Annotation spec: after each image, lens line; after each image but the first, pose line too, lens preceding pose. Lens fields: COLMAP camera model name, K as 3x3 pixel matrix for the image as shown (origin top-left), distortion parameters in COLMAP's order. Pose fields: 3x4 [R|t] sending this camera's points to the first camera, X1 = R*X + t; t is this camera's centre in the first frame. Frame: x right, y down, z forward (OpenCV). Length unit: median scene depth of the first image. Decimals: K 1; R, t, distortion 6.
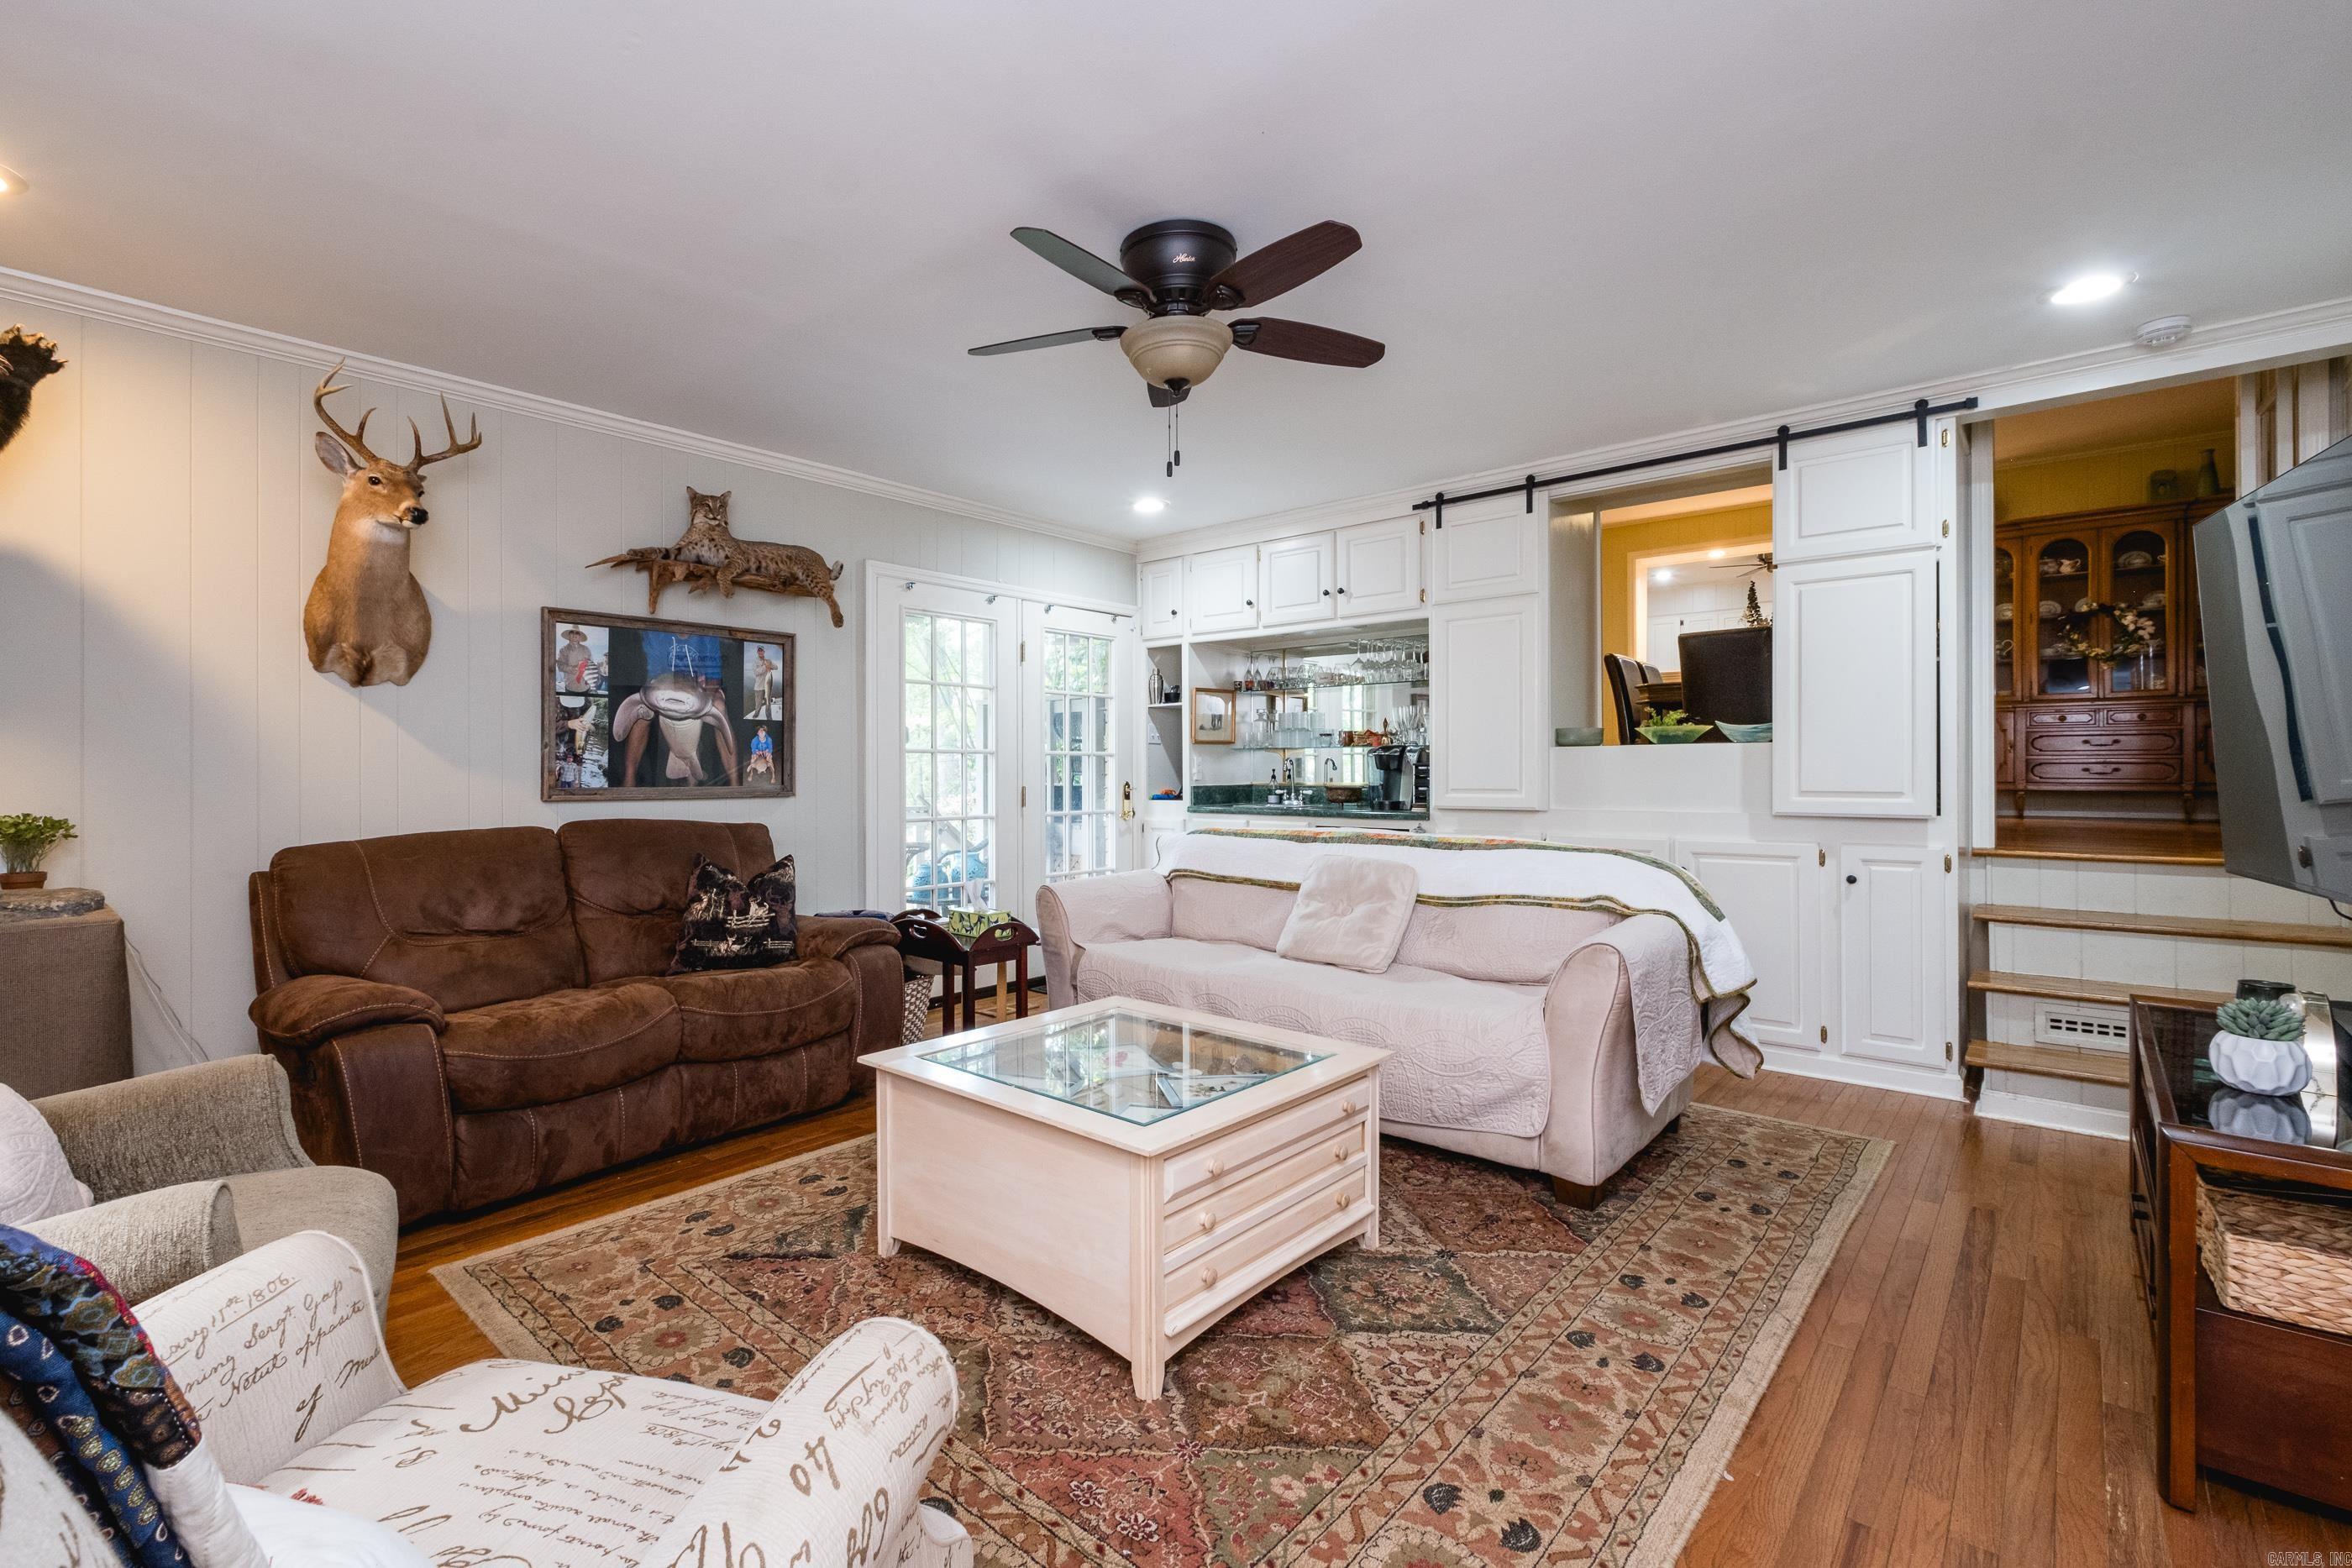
lens RADIAL K [[1047.6, 0, 1092.1], [0, 1047.6, 779.7], [0, 0, 1]] dist [0.009342, -0.000398]
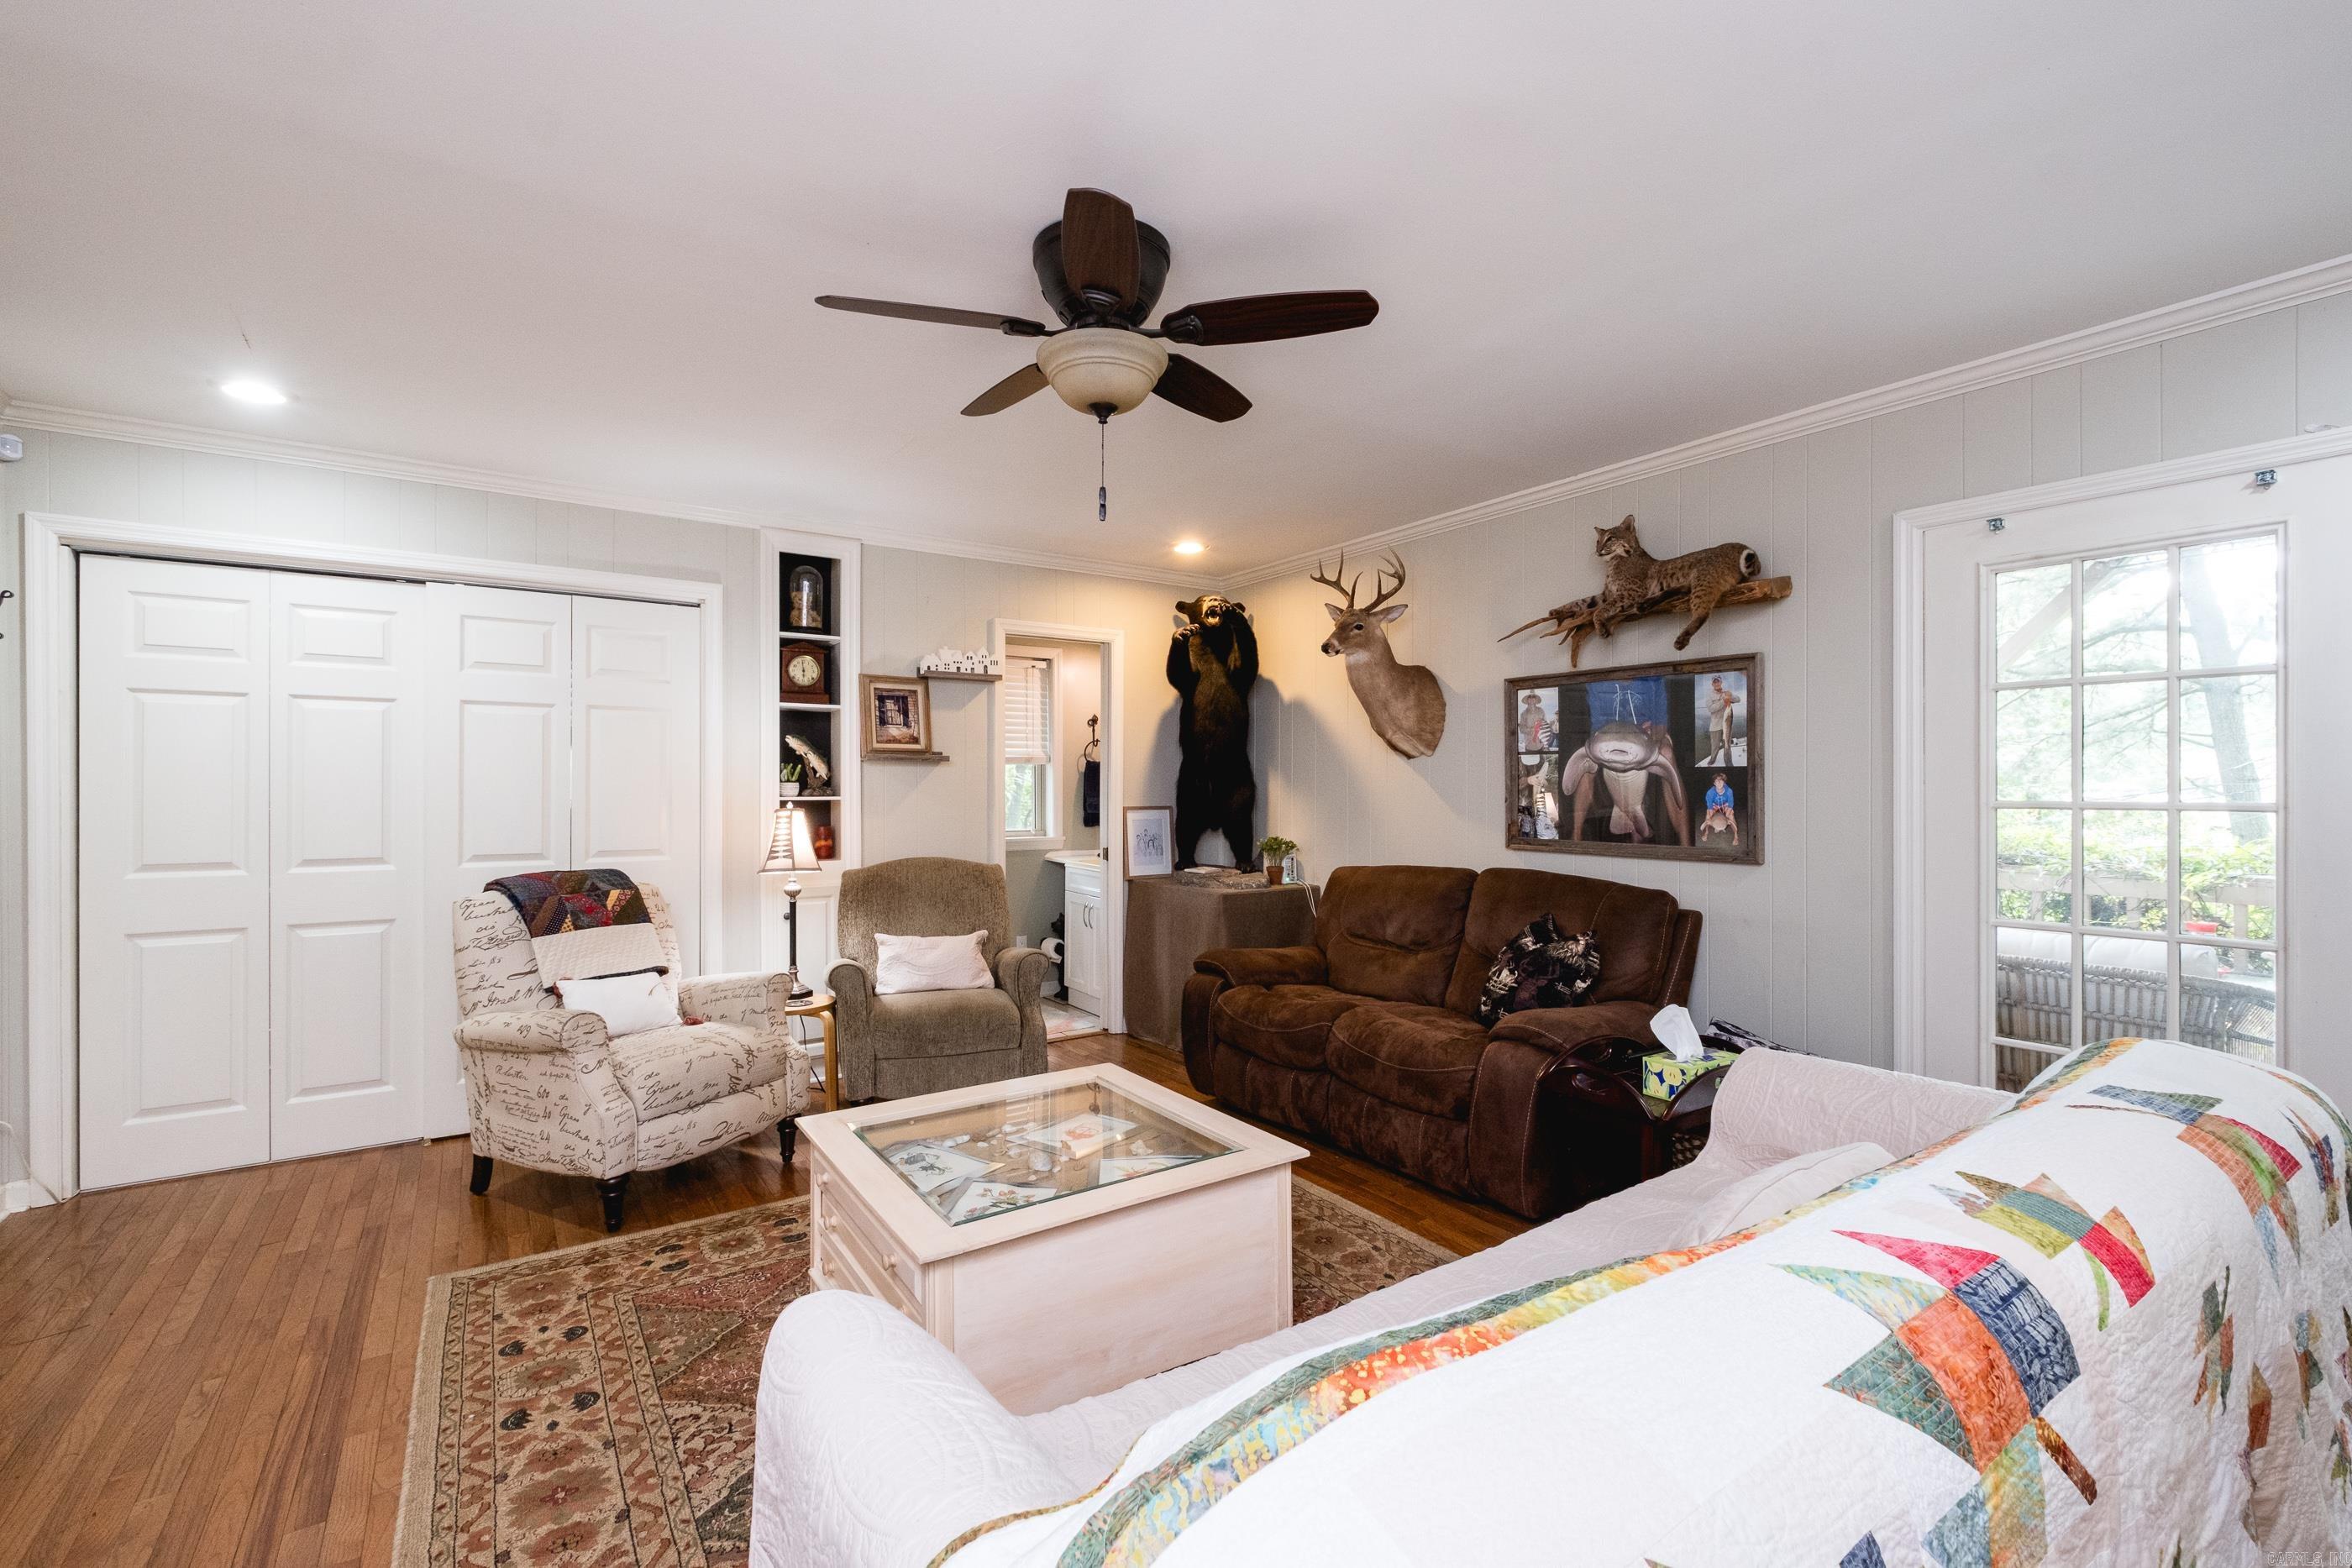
lens RADIAL K [[1023.8, 0, 1186.6], [0, 1023.8, 781.0], [0, 0, 1]] dist [-0.001135, -0.000934]
pose [[-0.213488, -0.002864, -0.976941, 0.576241], [-0.006134, 0.999980, -0.001591, -0.044382], [0.976926, 0.005653, -0.213501, 0.806920]]
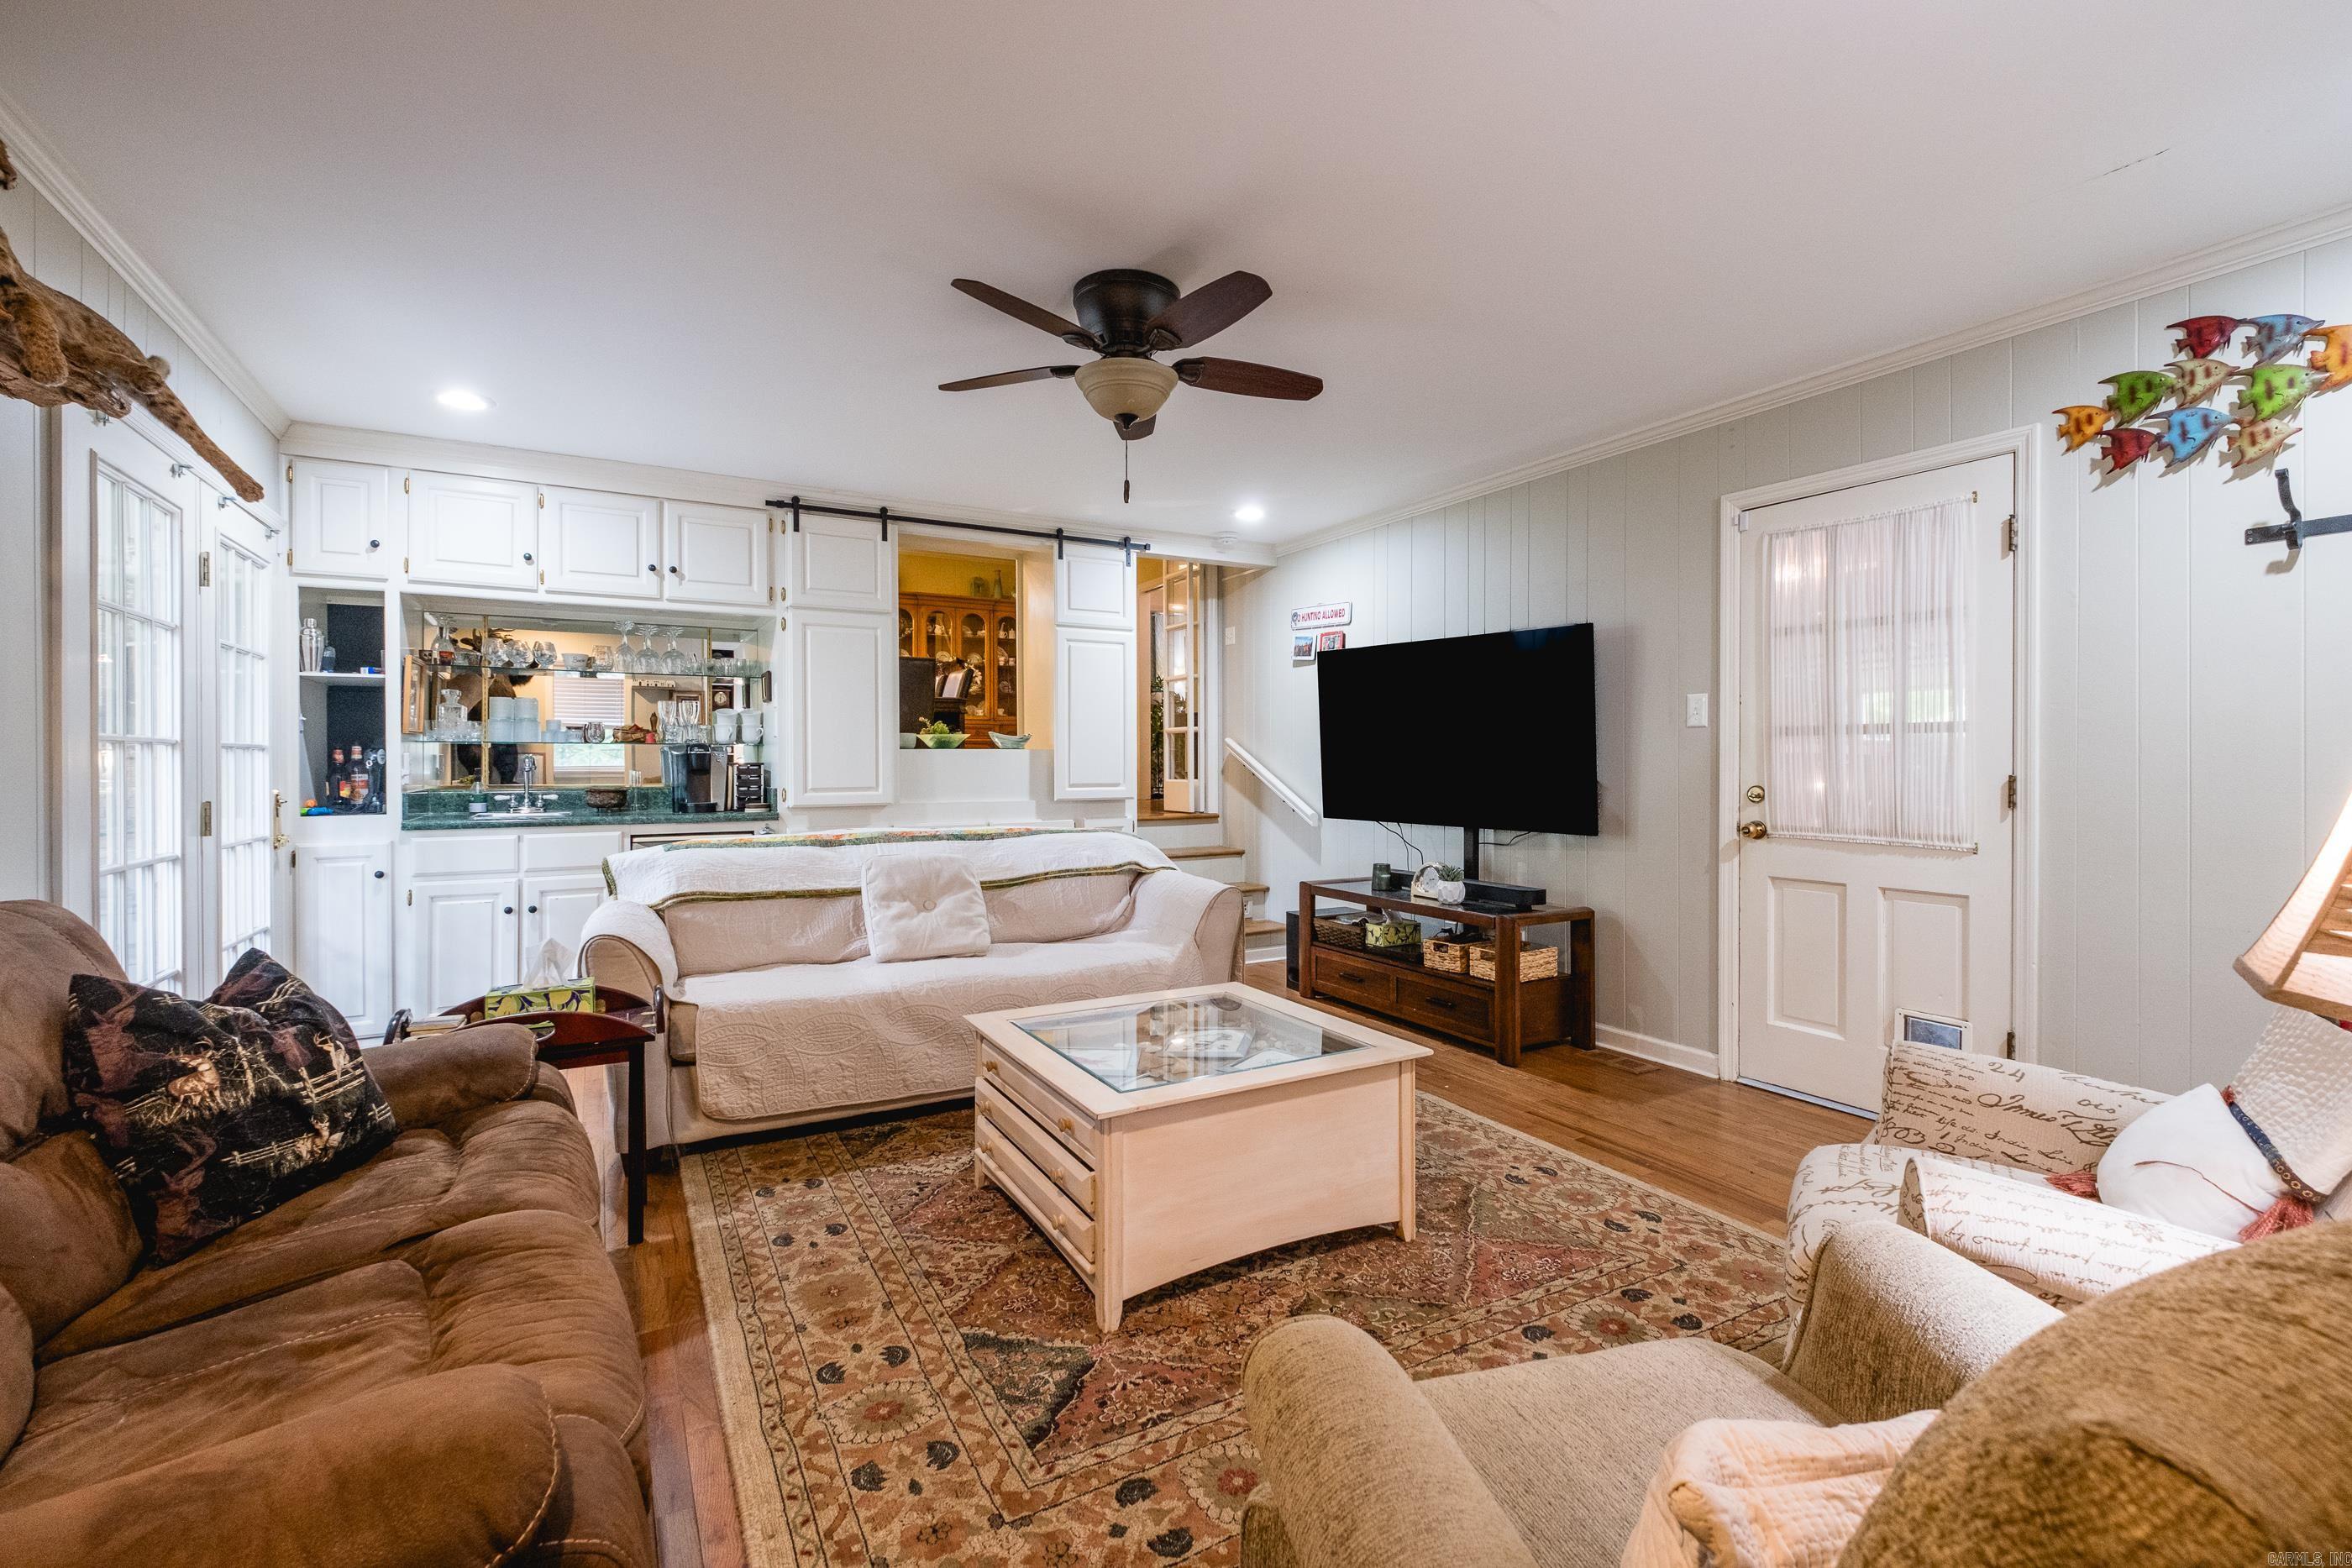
lens RADIAL K [[1023.8, 0, 1186.6], [0, 1023.8, 781.0], [0, 0, 1]] dist [-0.001135, -0.000934]
pose [[0.287344, -0.015761, 0.957698, -0.592004], [0.008718, 0.999866, 0.013839, -0.010354], [-0.957788, 0.004373, 0.287443, 0.412003]]
